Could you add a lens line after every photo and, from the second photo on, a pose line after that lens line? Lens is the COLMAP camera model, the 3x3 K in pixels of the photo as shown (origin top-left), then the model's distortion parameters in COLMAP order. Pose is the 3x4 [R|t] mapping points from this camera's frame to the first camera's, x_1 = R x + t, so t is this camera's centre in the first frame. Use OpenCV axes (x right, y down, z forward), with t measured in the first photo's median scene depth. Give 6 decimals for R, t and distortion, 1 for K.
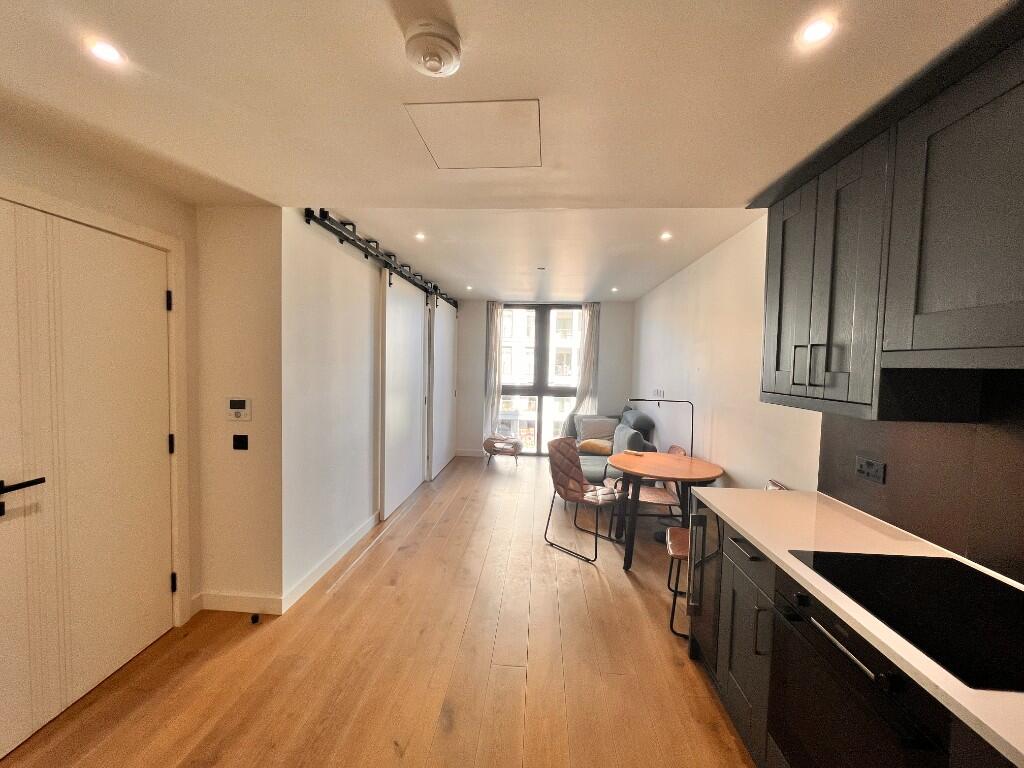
lens RADIAL K [[415.0, 0, 512.0], [0, 415.0, 384.0], [0, 0, 1]] dist [0.001140, 0.000221]
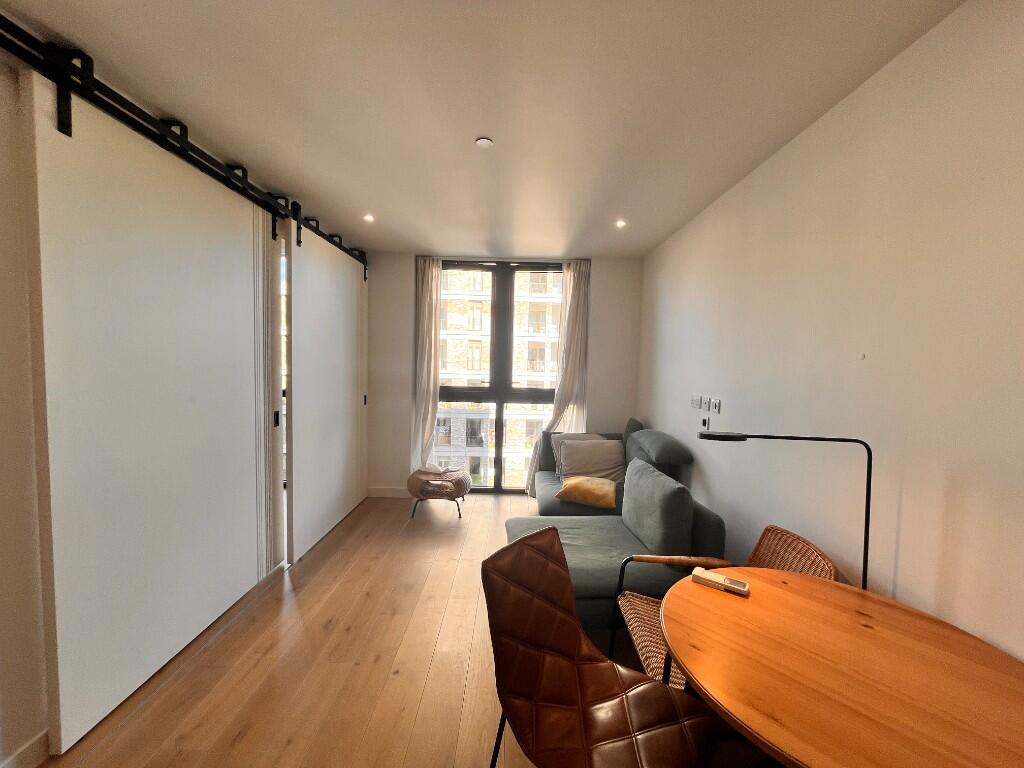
lens RADIAL K [[415.0, 0, 512.0], [0, 415.0, 384.0], [0, 0, 1]] dist [0.001140, 0.000221]
pose [[0.997923, -0.003215, 0.064341, 0.047088], [0.002513, 0.999936, 0.010996, -0.008113], [-0.064373, -0.010811, 0.997867, 0.355601]]
